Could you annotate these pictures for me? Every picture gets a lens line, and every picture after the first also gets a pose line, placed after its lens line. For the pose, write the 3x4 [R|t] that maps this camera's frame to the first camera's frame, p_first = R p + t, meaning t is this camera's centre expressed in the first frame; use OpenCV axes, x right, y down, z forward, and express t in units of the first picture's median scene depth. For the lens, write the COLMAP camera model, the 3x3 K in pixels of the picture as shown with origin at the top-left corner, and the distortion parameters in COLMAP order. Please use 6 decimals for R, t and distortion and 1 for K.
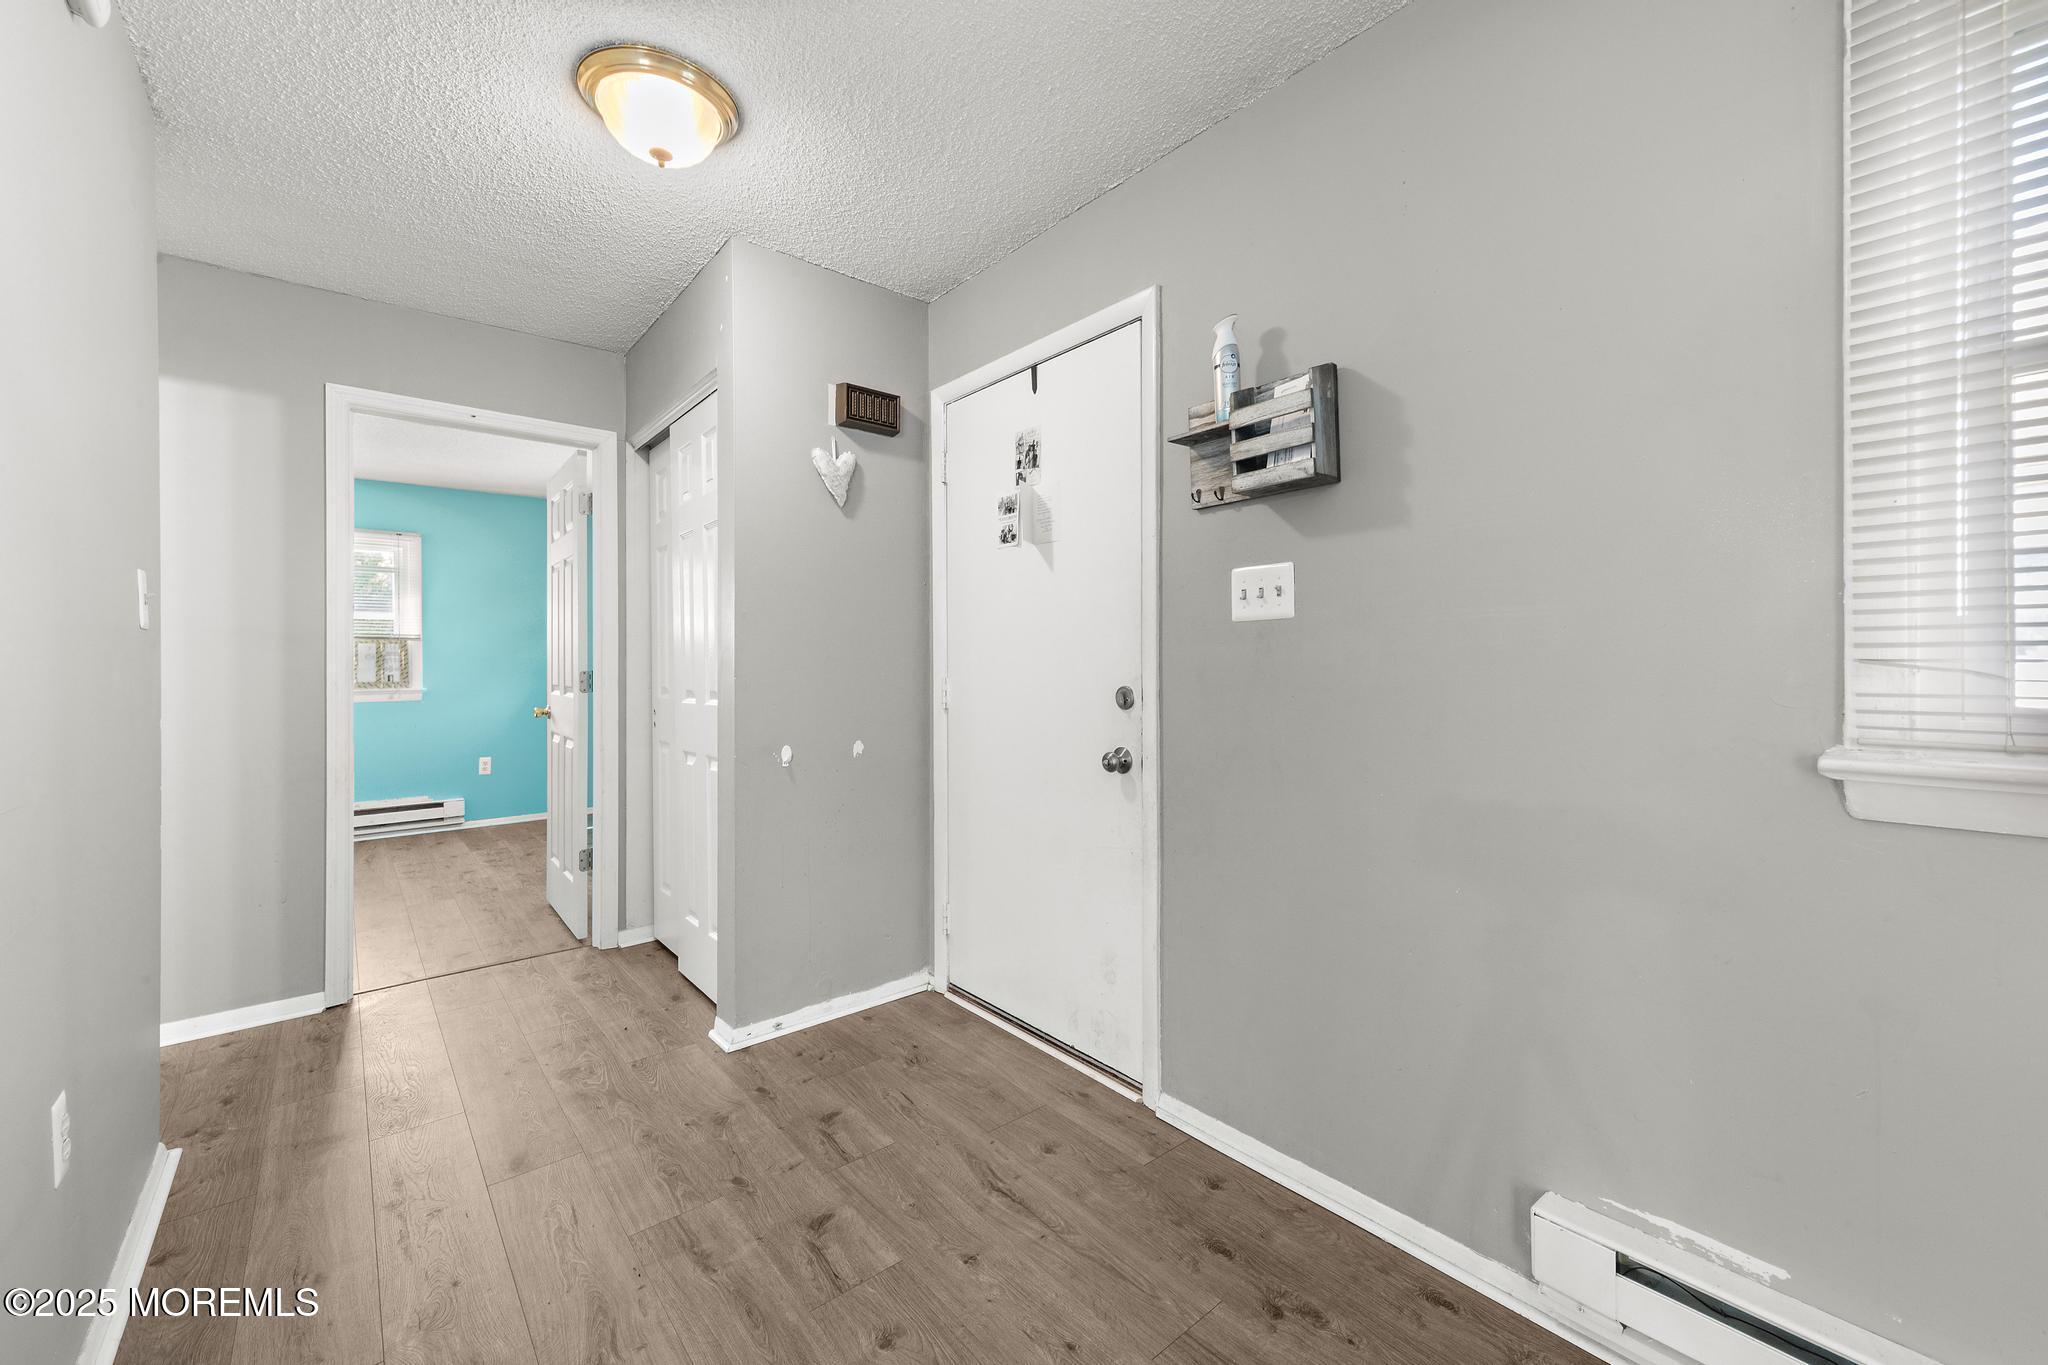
lens RADIAL K [[793.7, 0, 1036.9], [0, 793.7, 662.7], [0, 0, 1]] dist [-0.002406, -0.000022]
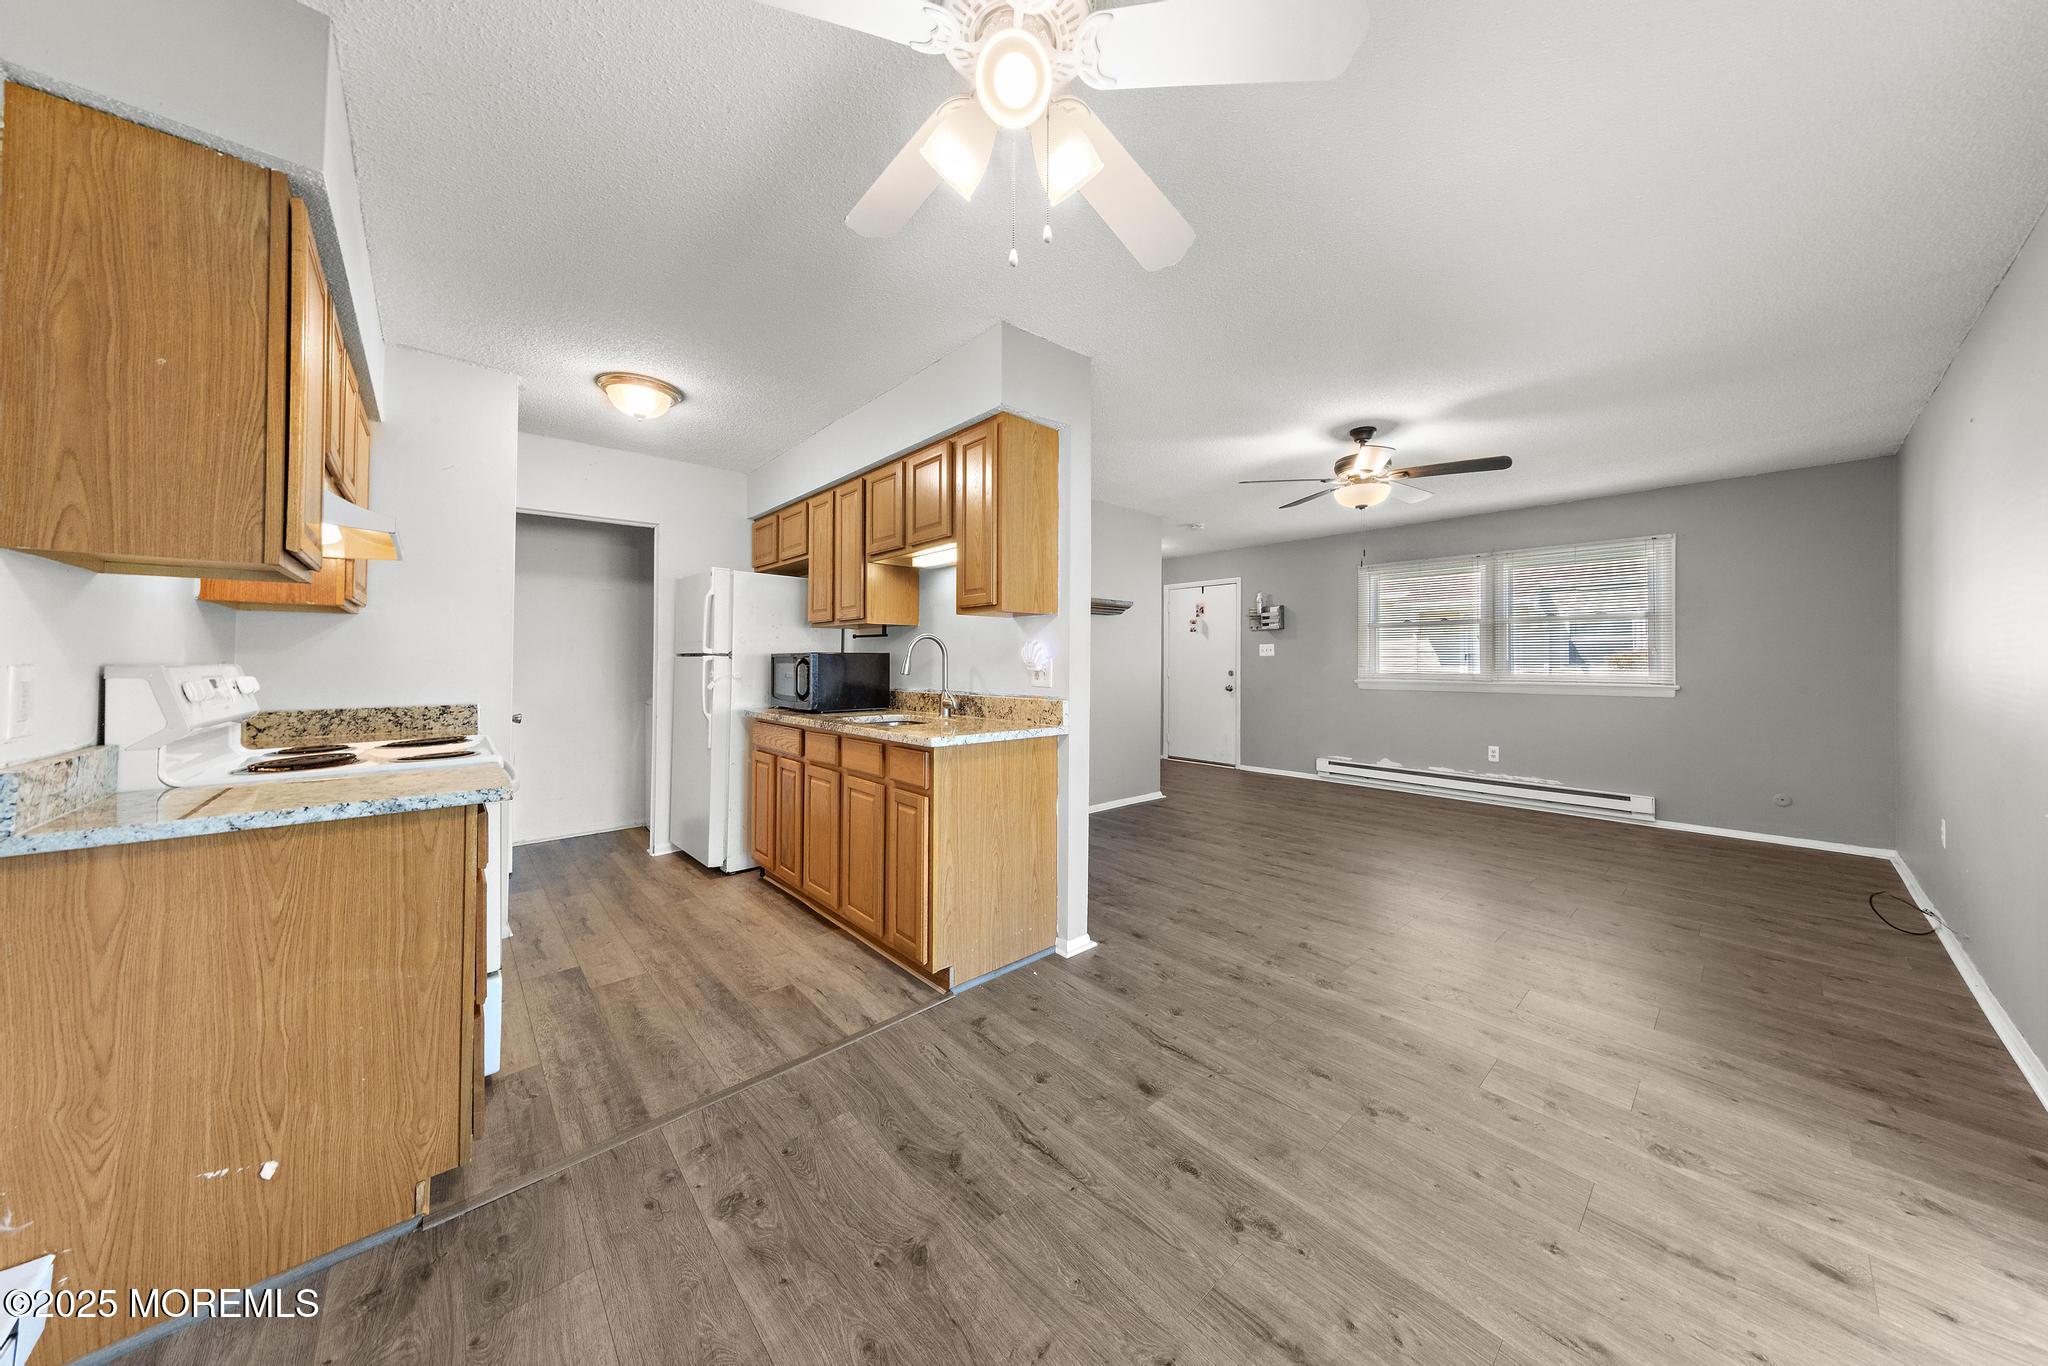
lens RADIAL K [[652.5, 0, 1026.4], [0, 652.5, 653.0], [0, 0, 1]] dist [0.000636, 0.000117]
pose [[0.999796, 0.011224, 0.016777, -1.071175], [-0.011003, 0.999852, -0.013209, -0.005208], [-0.016923, 0.013022, 0.999772, -2.522450]]
